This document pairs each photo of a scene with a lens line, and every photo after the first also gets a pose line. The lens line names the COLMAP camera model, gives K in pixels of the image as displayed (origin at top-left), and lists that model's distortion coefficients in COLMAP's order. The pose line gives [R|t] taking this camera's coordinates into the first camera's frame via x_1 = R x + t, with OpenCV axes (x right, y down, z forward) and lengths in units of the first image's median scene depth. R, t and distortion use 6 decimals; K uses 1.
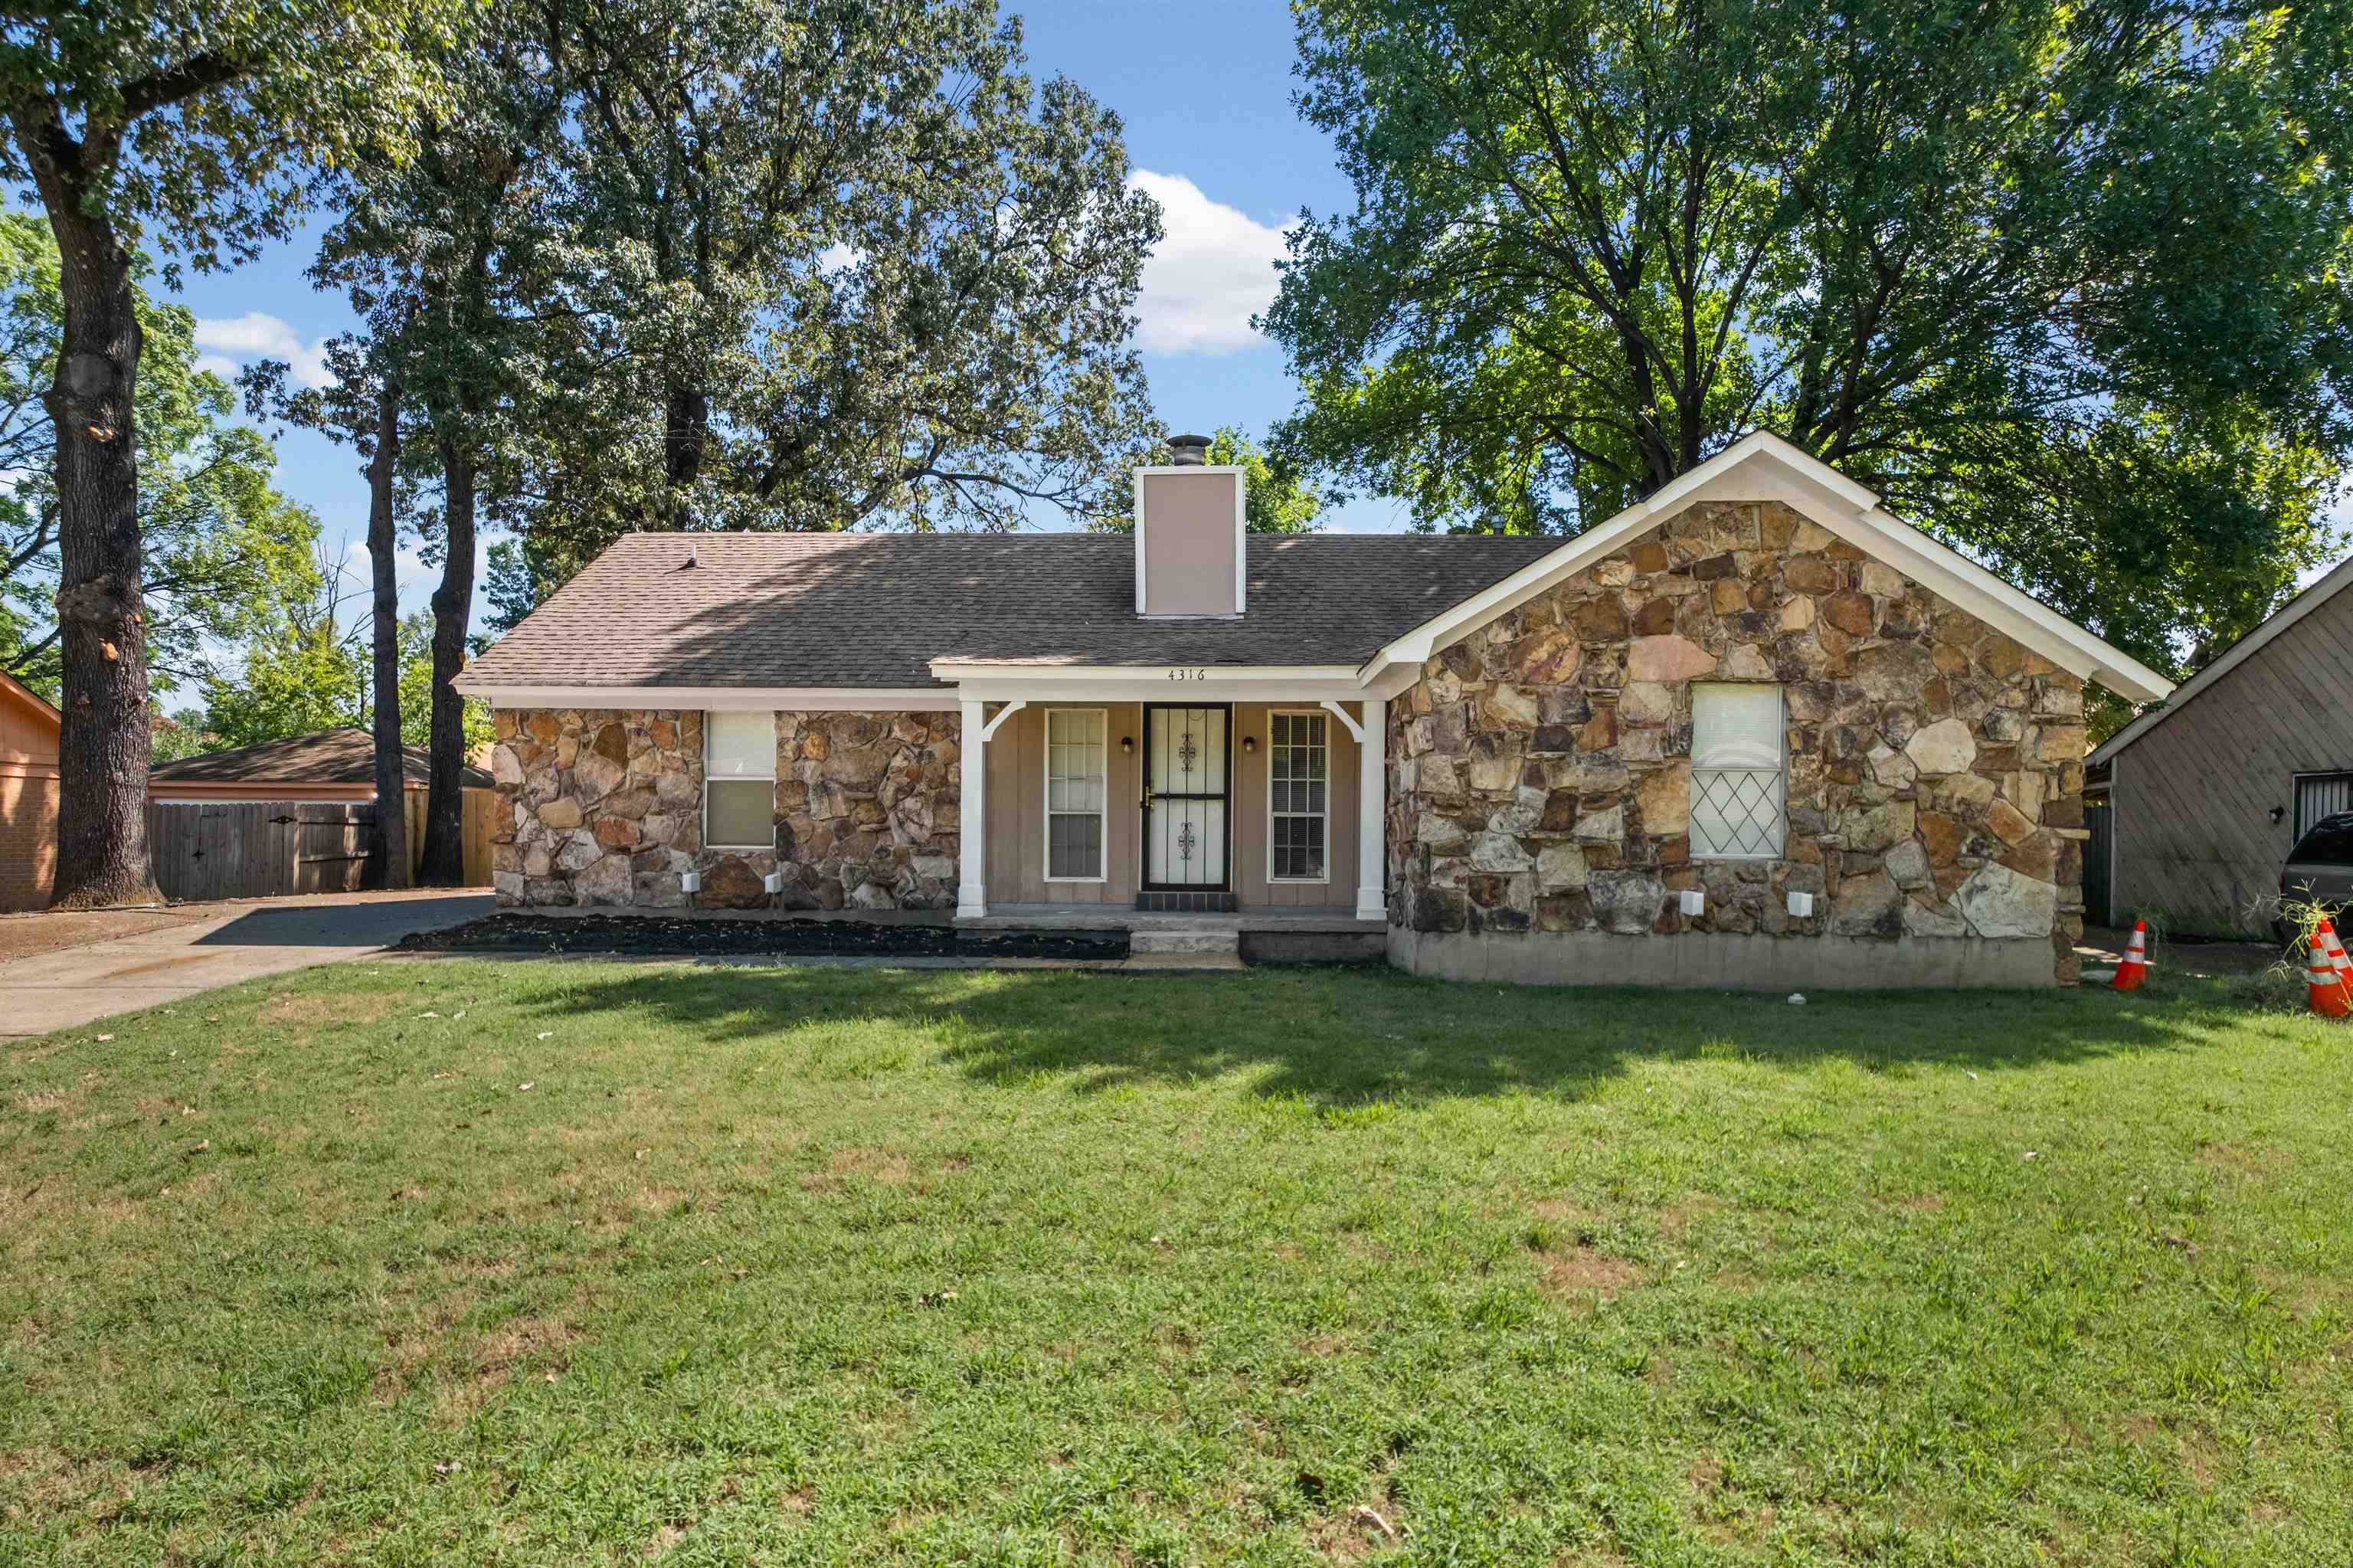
lens RADIAL K [[1341.3, 0, 1176.5], [0, 1341.3, 784.0], [0, 0, 1]] dist [0.002292, 0.000172]
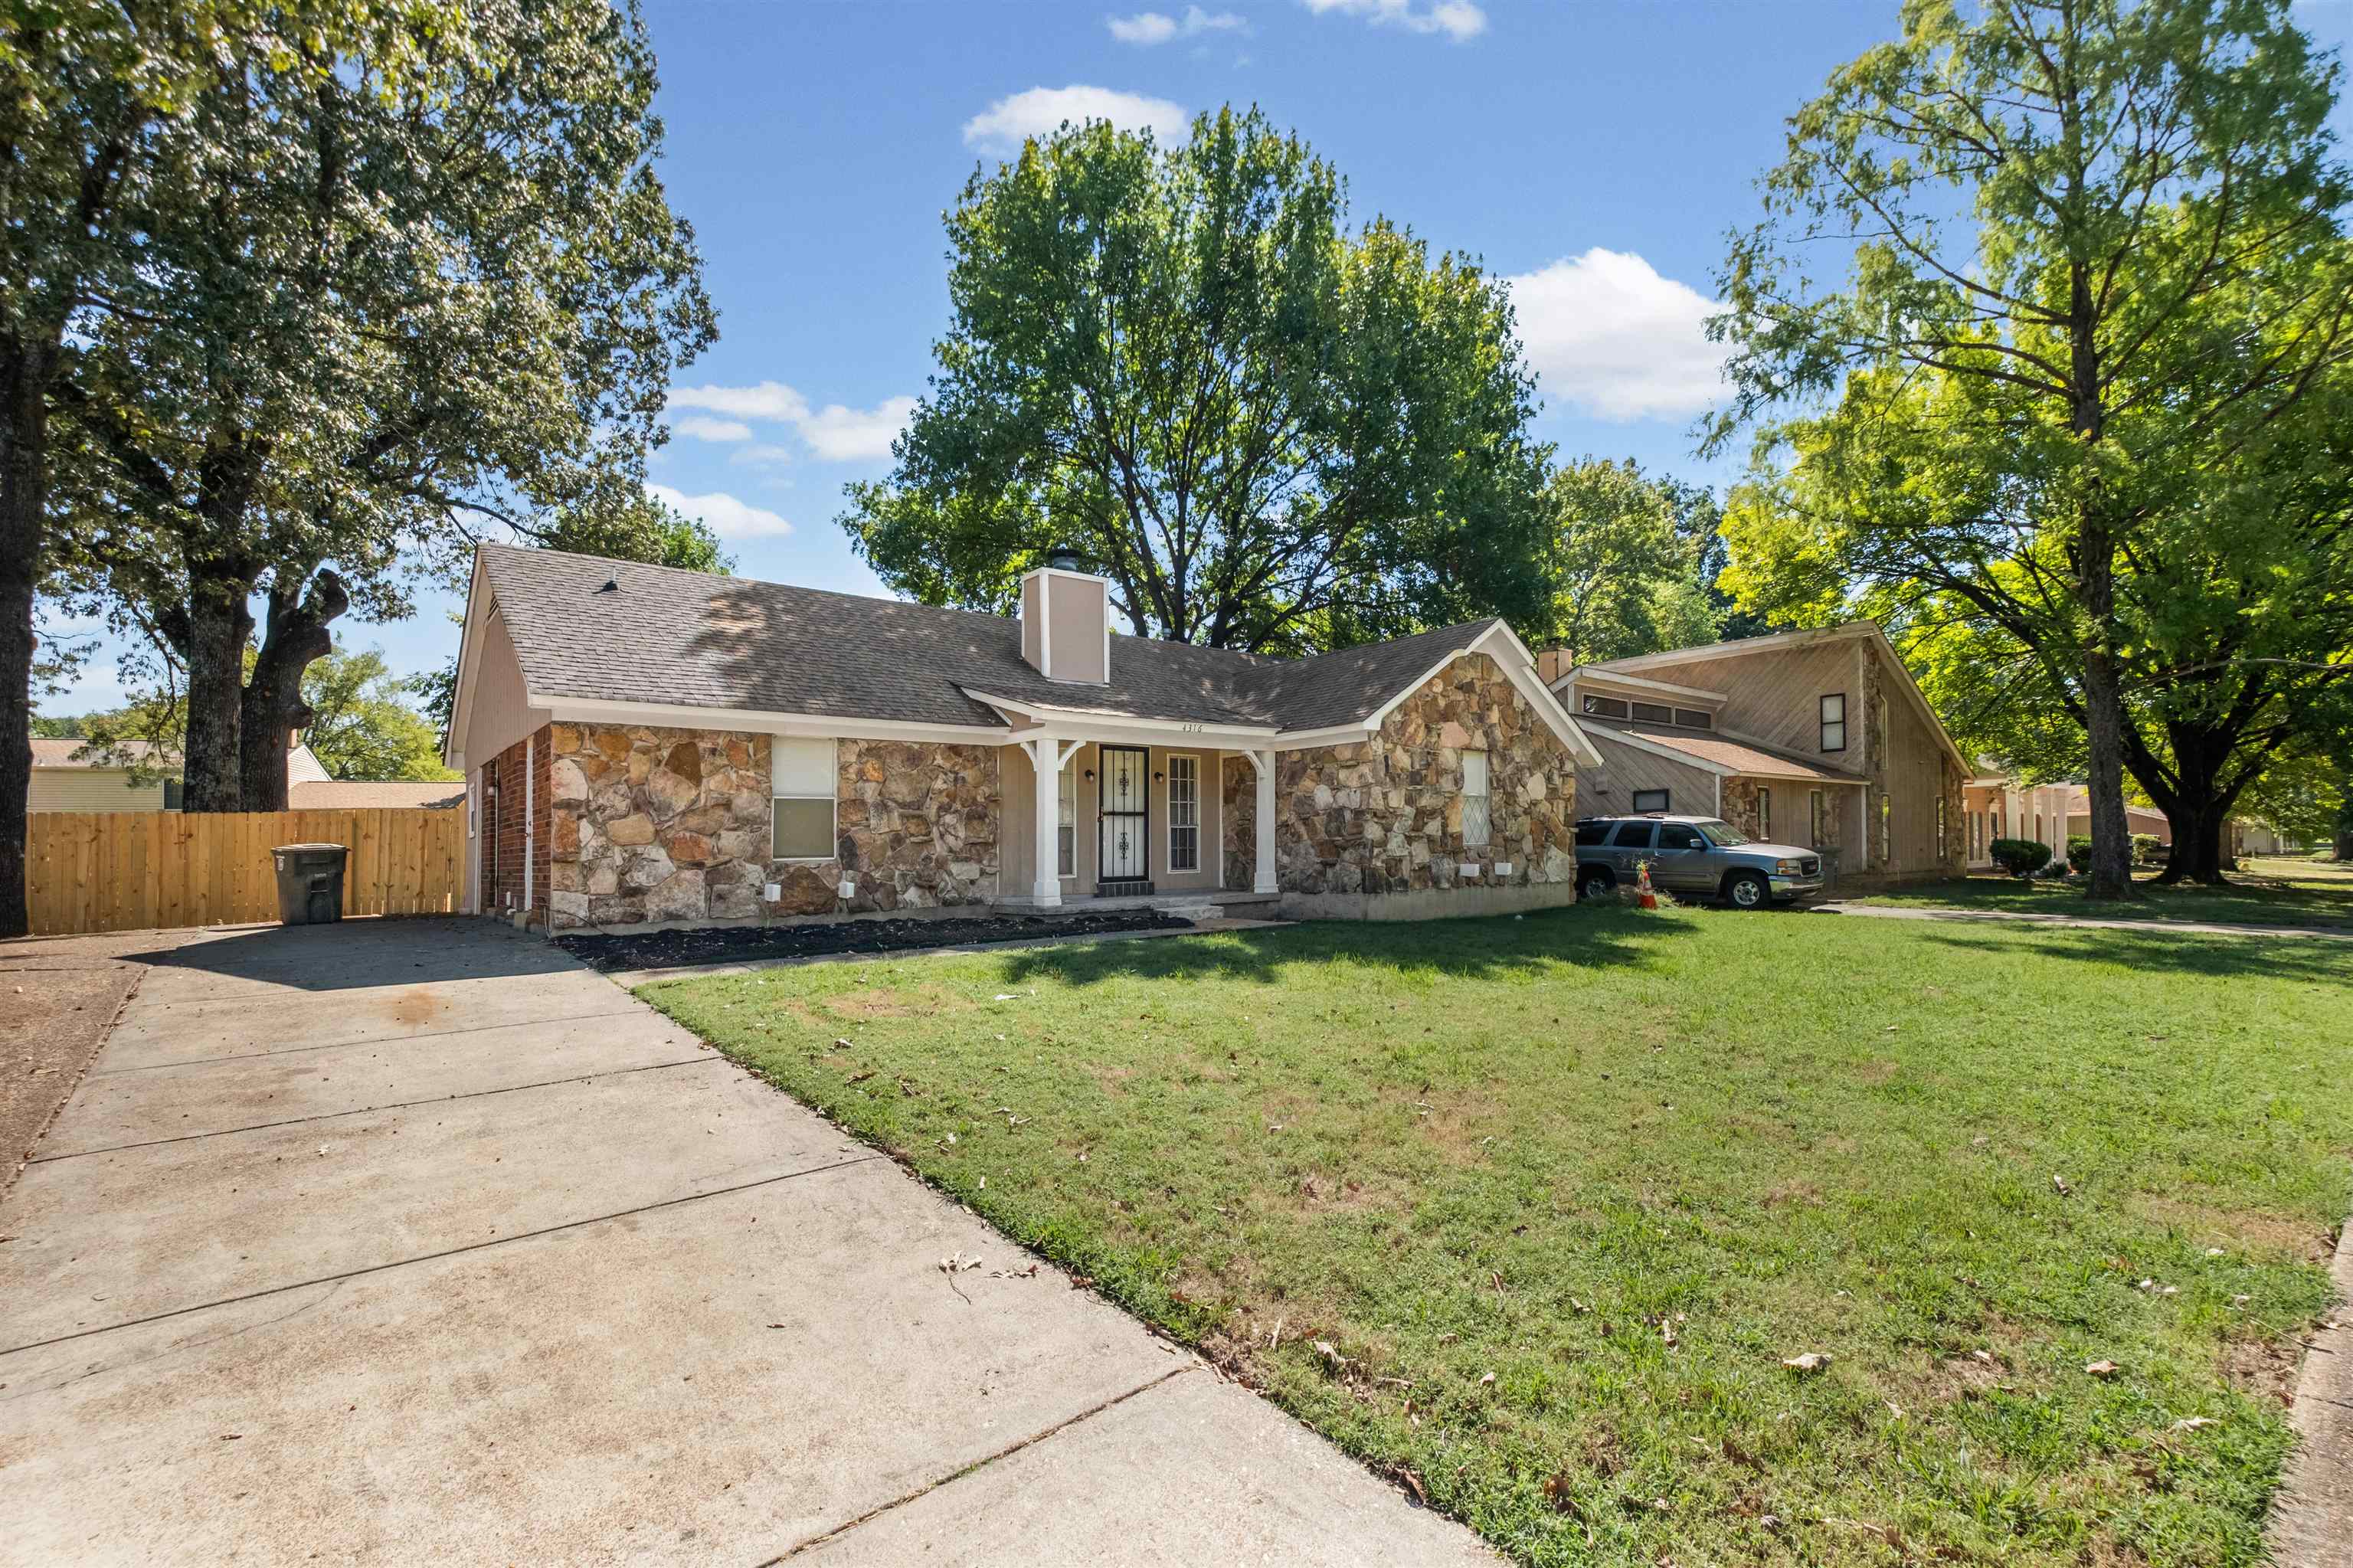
lens RADIAL K [[1052.0, 0, 1175.1], [0, 1052.0, 808.5], [0, 0, 1]] dist [0.001474, -0.000316]
pose [[0.751759, 0.004016, 0.659425, -0.673220], [0.000690, 0.999976, -0.006877, 0.011533], [-0.659437, 0.005625, 0.751739, 0.146192]]
